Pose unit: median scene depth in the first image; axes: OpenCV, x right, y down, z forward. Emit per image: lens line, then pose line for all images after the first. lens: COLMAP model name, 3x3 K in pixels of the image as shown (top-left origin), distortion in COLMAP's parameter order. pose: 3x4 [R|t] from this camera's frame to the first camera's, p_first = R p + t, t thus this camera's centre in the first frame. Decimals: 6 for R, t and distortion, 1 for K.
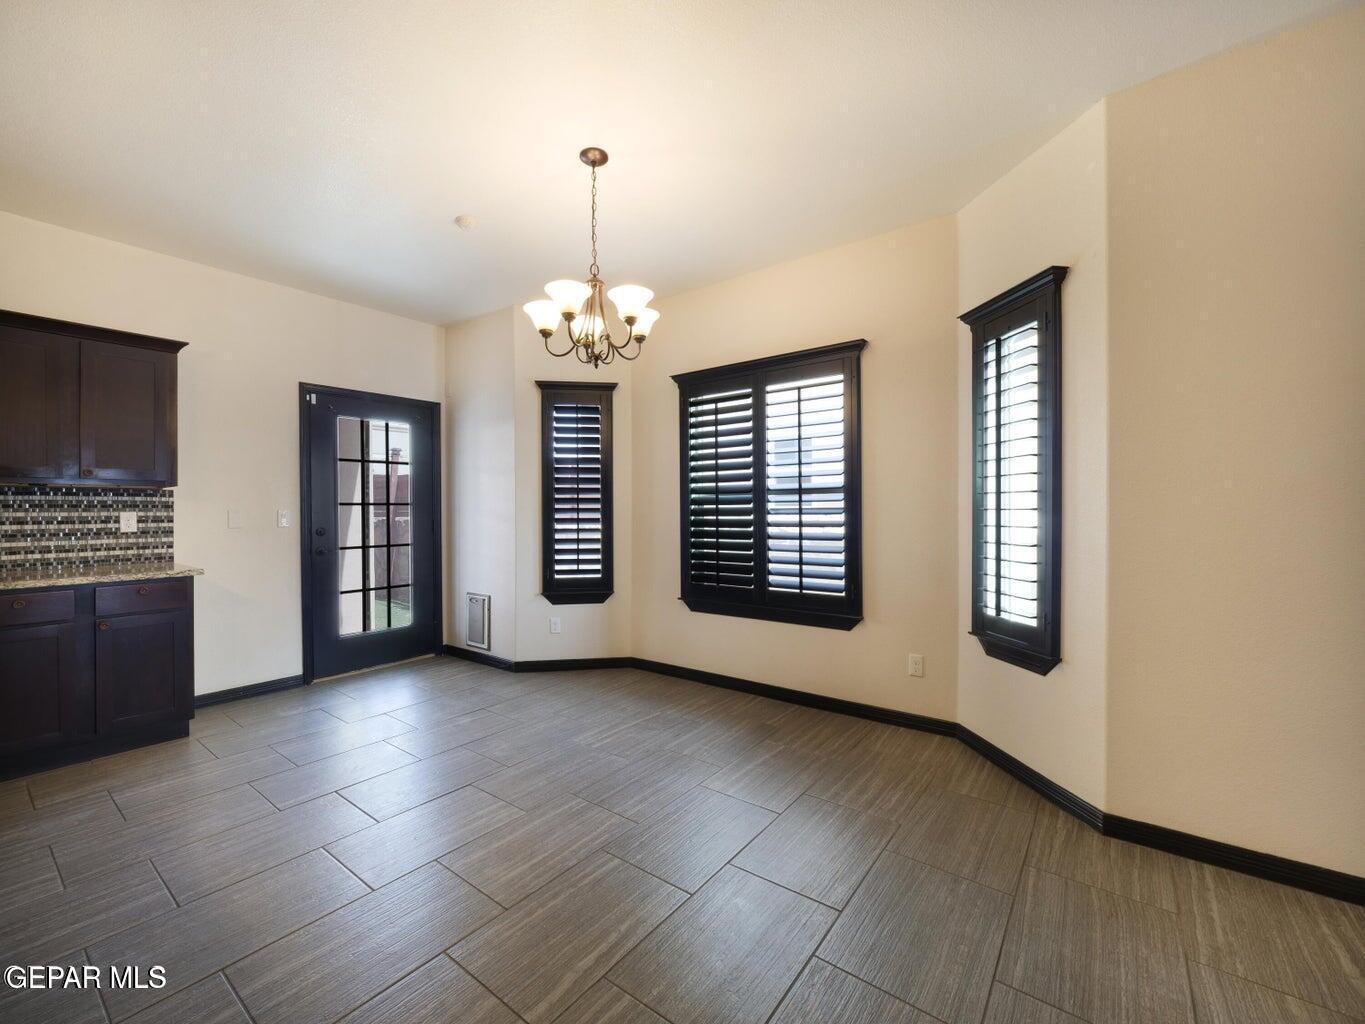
lens RADIAL K [[572.8, 0, 680.9], [0, 572.8, 514.0], [0, 0, 1]] dist [-0.010330, 0.001970]
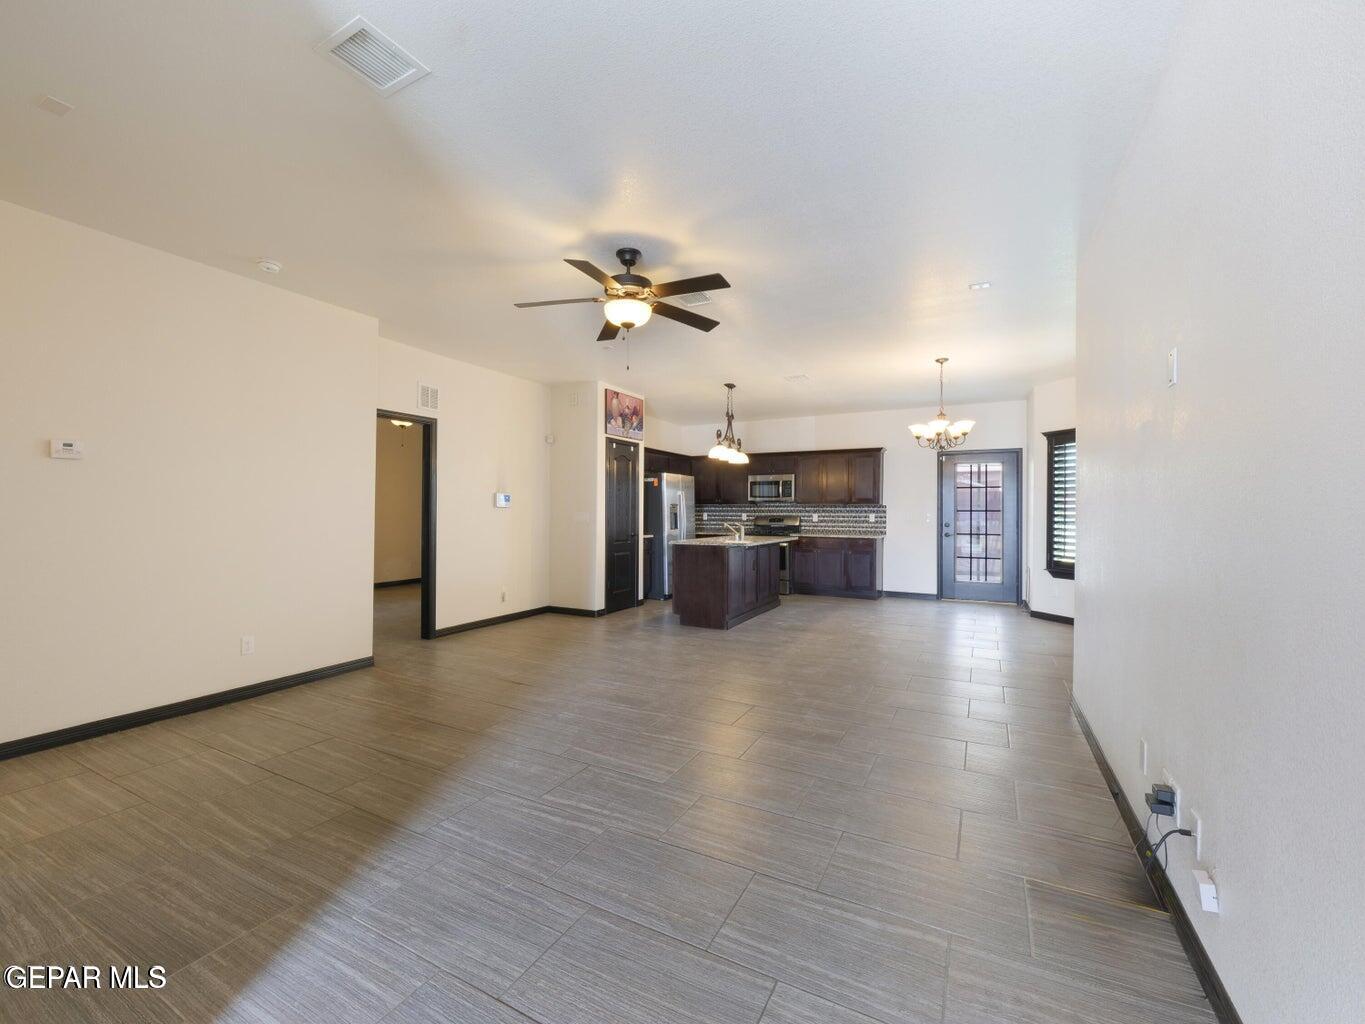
lens RADIAL K [[572.8, 0, 676.9], [0, 572.8, 511.4], [0, 0, 1]] dist [-0.010330, 0.001970]
pose [[0.161800, 0.001150, -0.986823, 1.494526], [-0.018268, 0.999831, -0.001830, 0.006005], [0.986654, 0.018324, 0.161794, -0.315724]]
